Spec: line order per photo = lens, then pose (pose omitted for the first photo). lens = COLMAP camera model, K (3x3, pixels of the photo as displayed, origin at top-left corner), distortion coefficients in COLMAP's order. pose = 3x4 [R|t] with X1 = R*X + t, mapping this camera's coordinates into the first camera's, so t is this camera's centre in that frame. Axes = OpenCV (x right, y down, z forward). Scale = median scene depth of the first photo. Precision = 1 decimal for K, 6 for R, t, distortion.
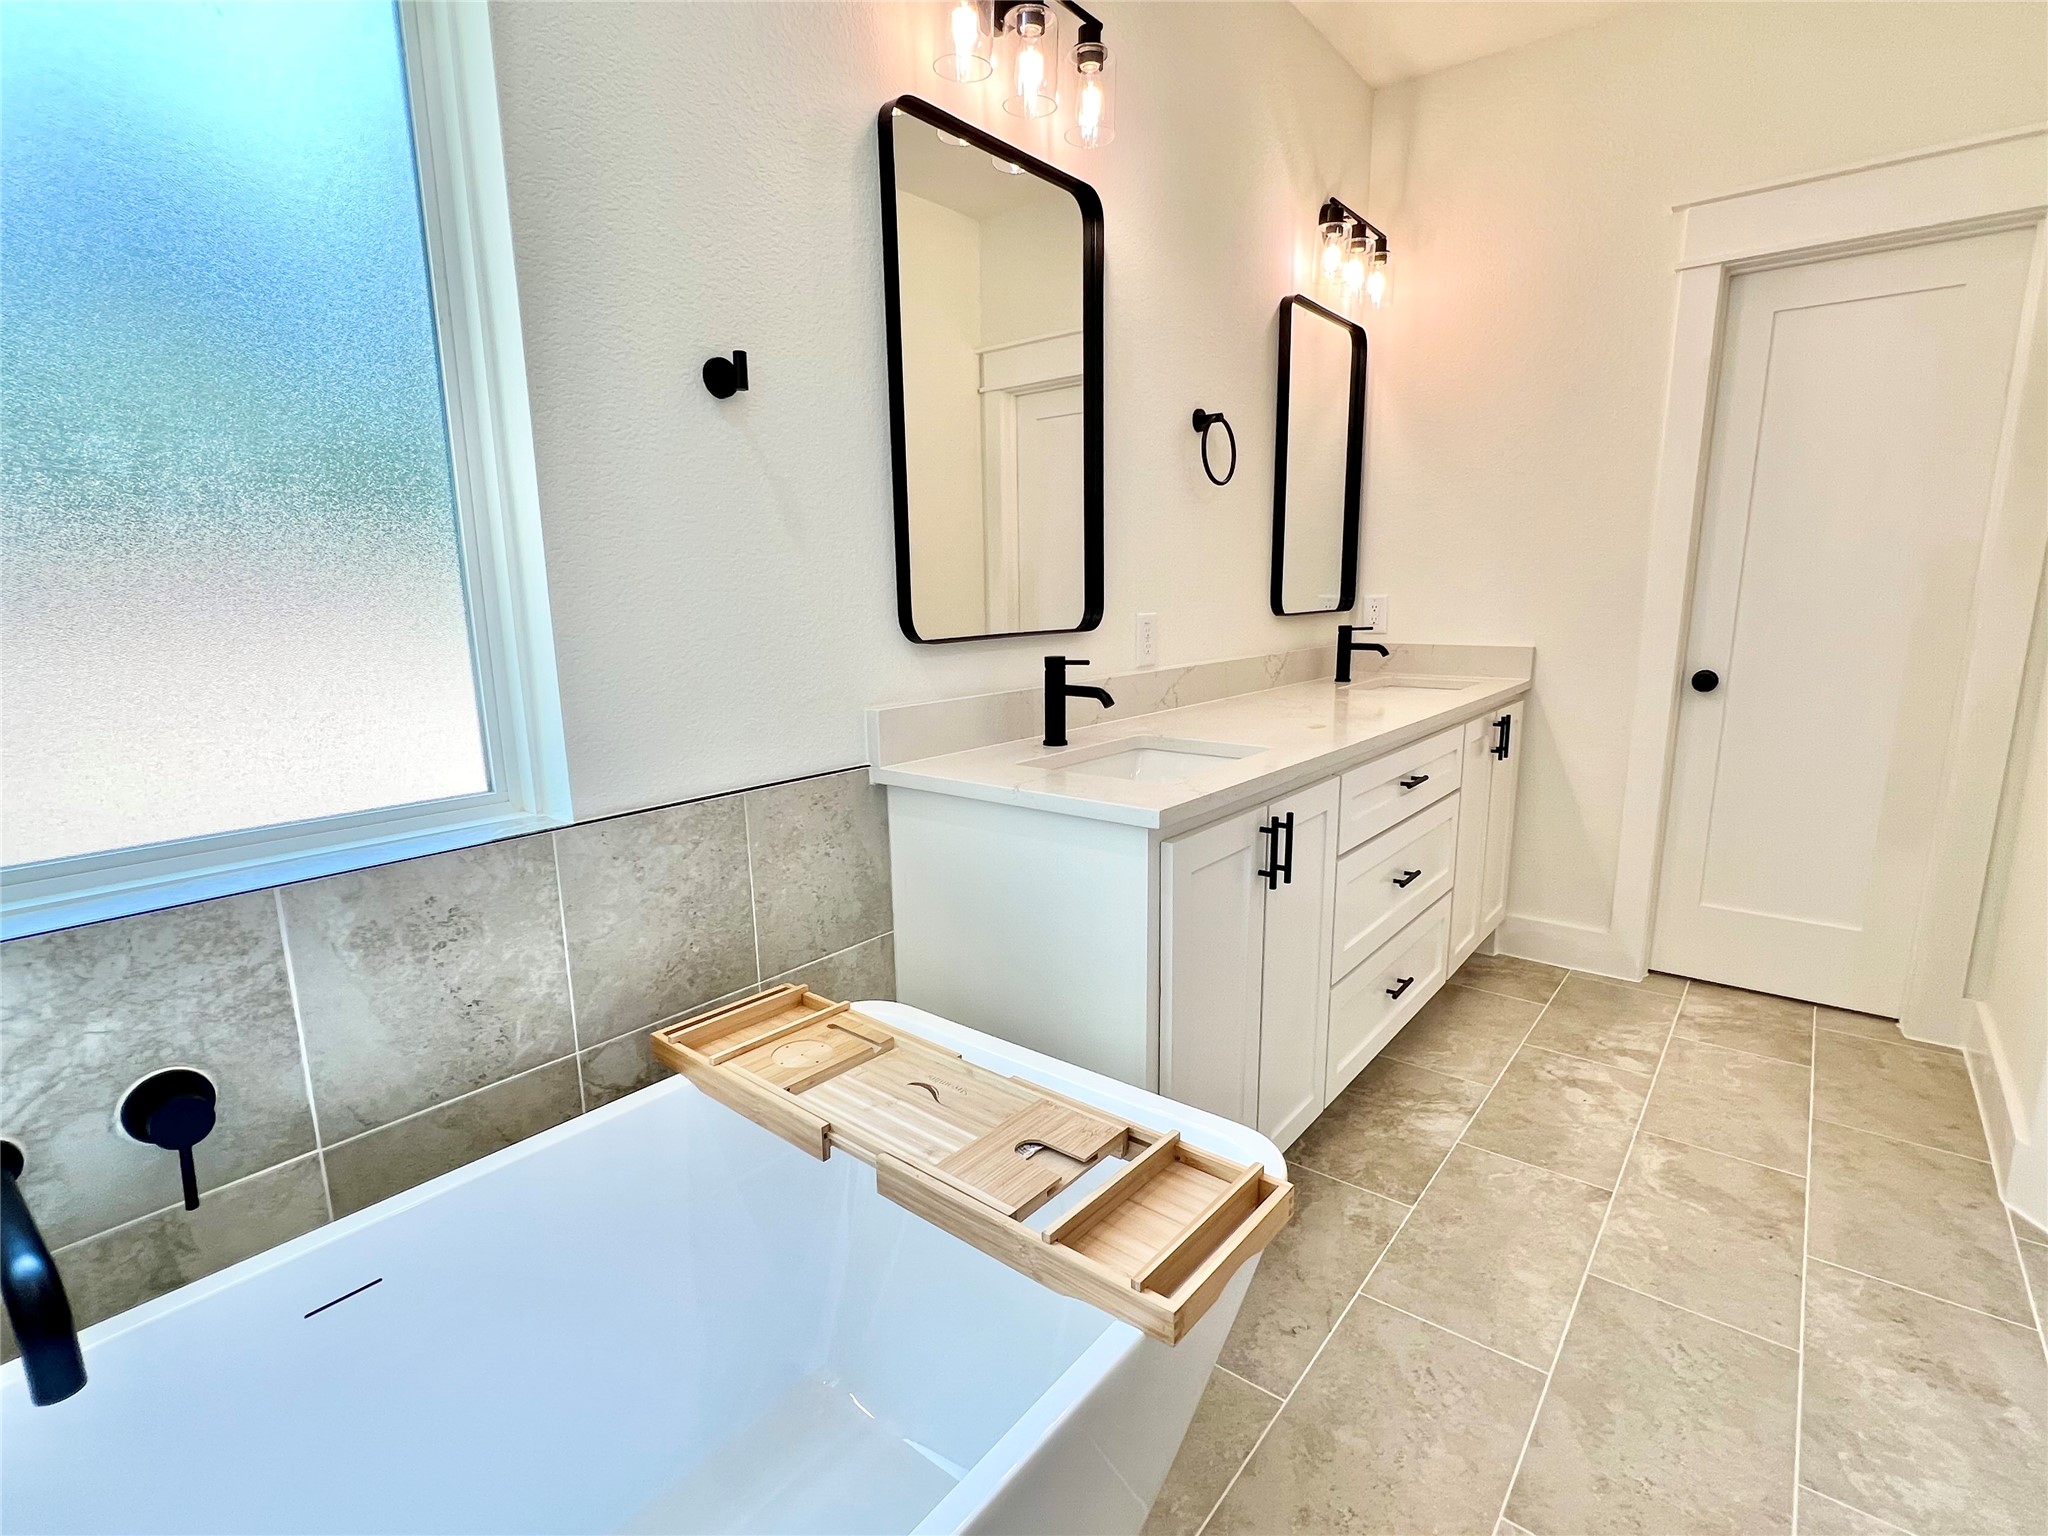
lens RADIAL K [[986.1, 0, 1034.7], [0, 986.1, 772.5], [0, 0, 1]] dist [-0.002885, 0.000383]
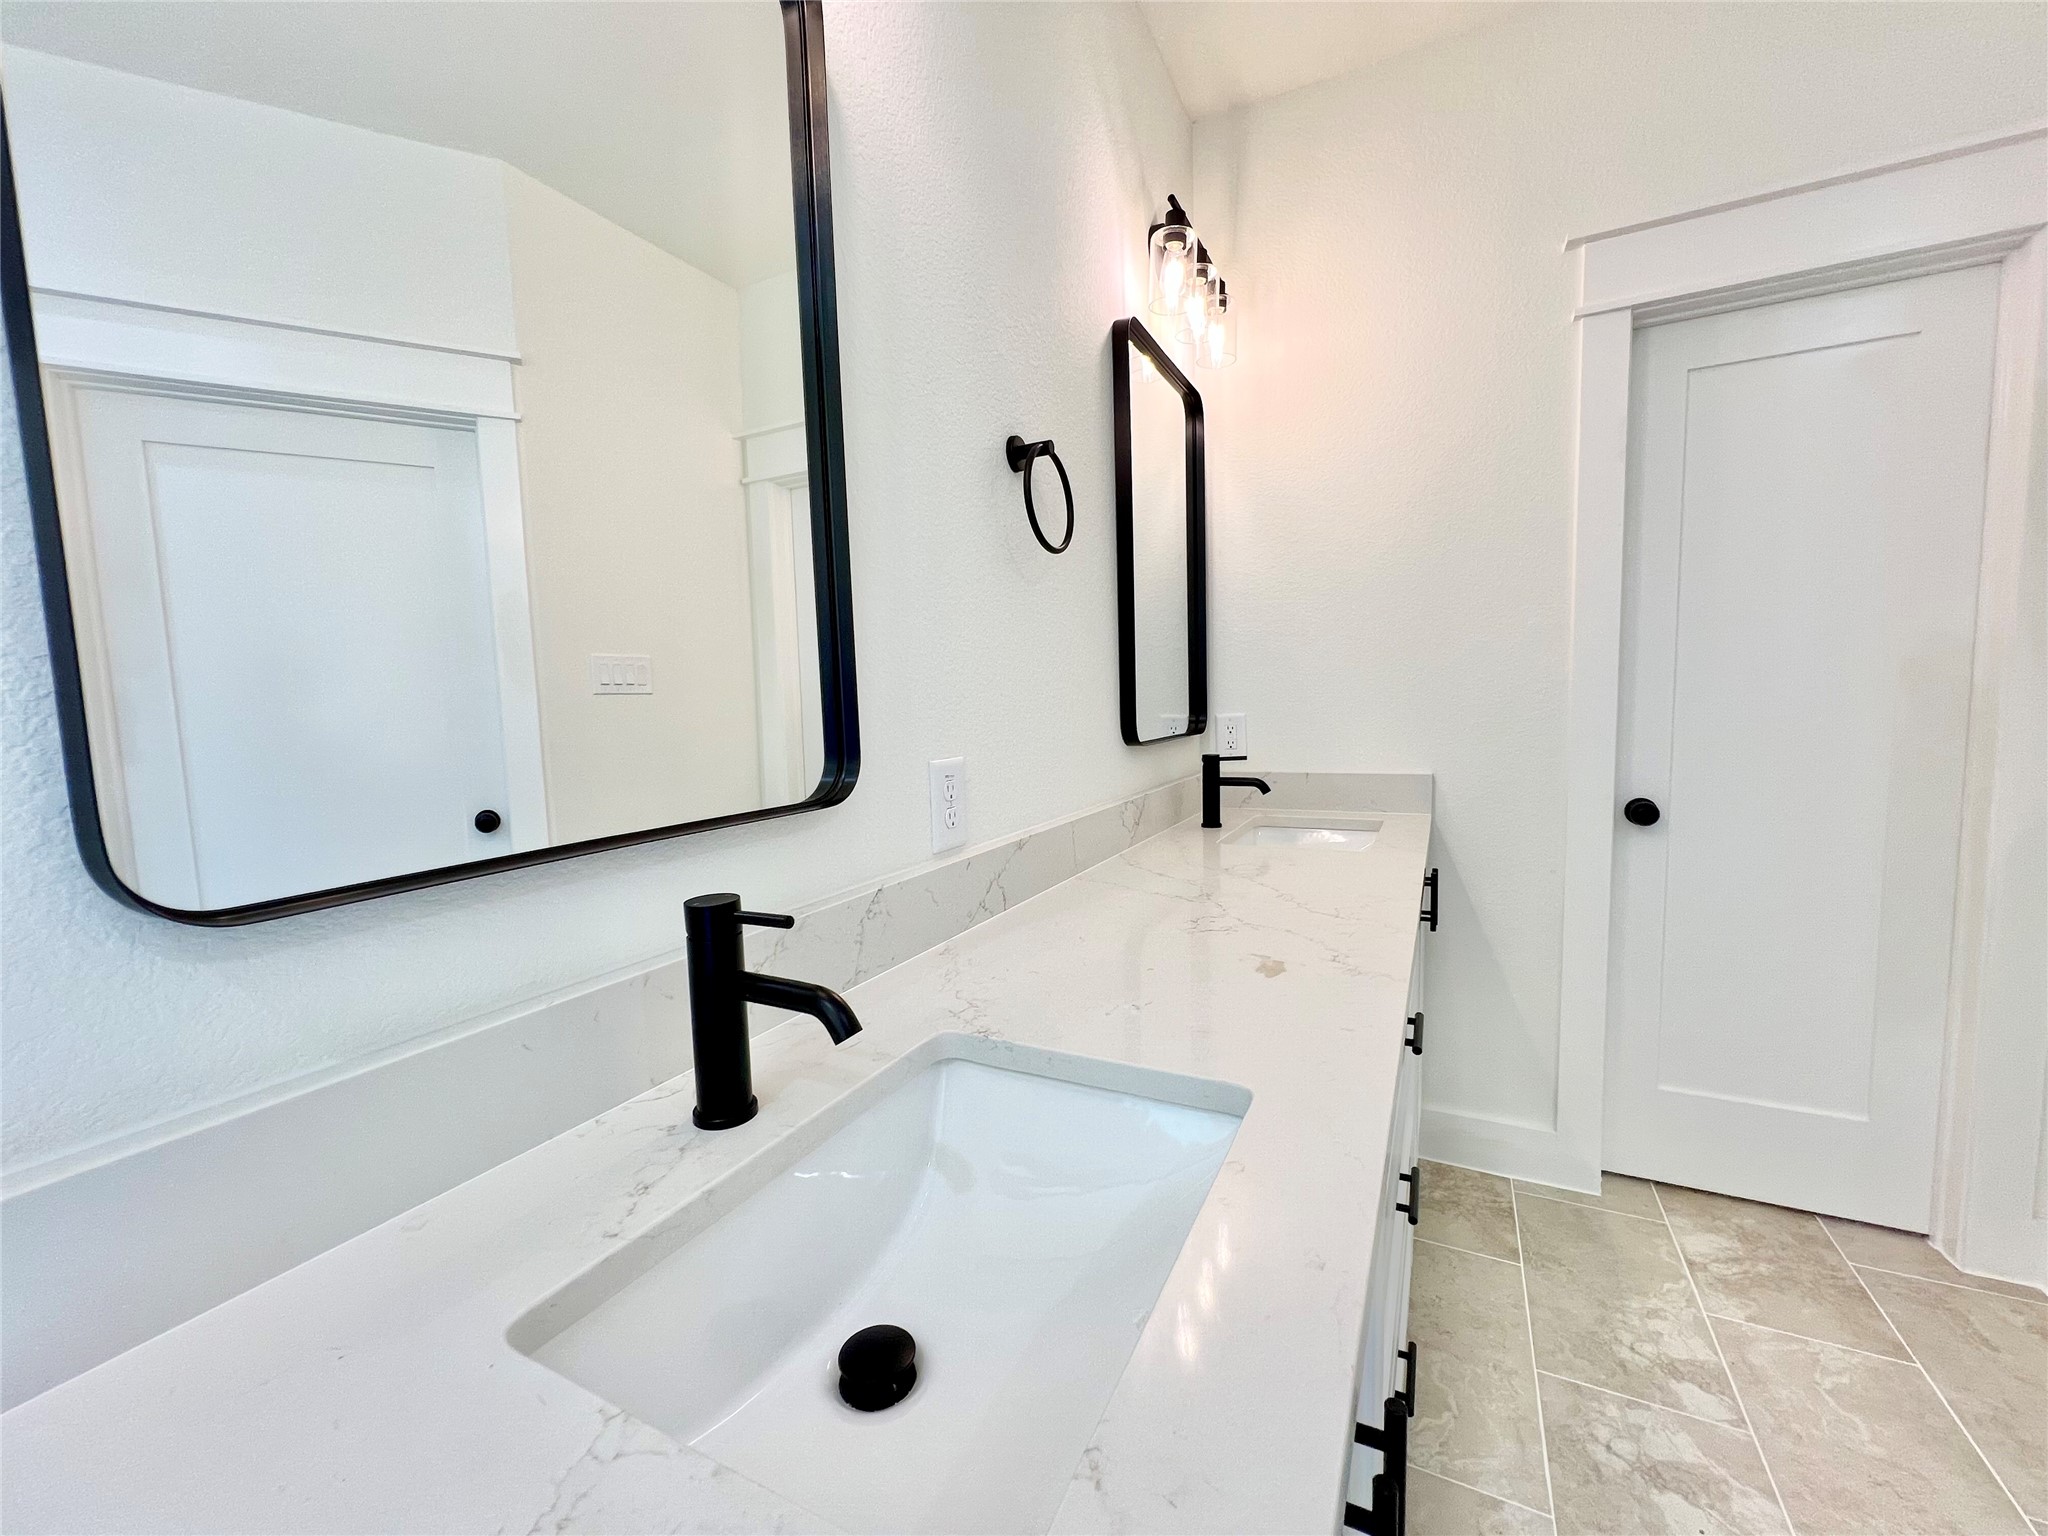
lens RADIAL K [[823.8, 0, 1030.8], [0, 823.8, 775.9], [0, 0, 1]] dist [-0.003478, 0.001002]
pose [[0.979991, -0.034754, 0.195985, 0.066558], [0.054294, 0.993974, -0.095228, -0.101890], [-0.191494, 0.103964, 0.975972, 0.518299]]
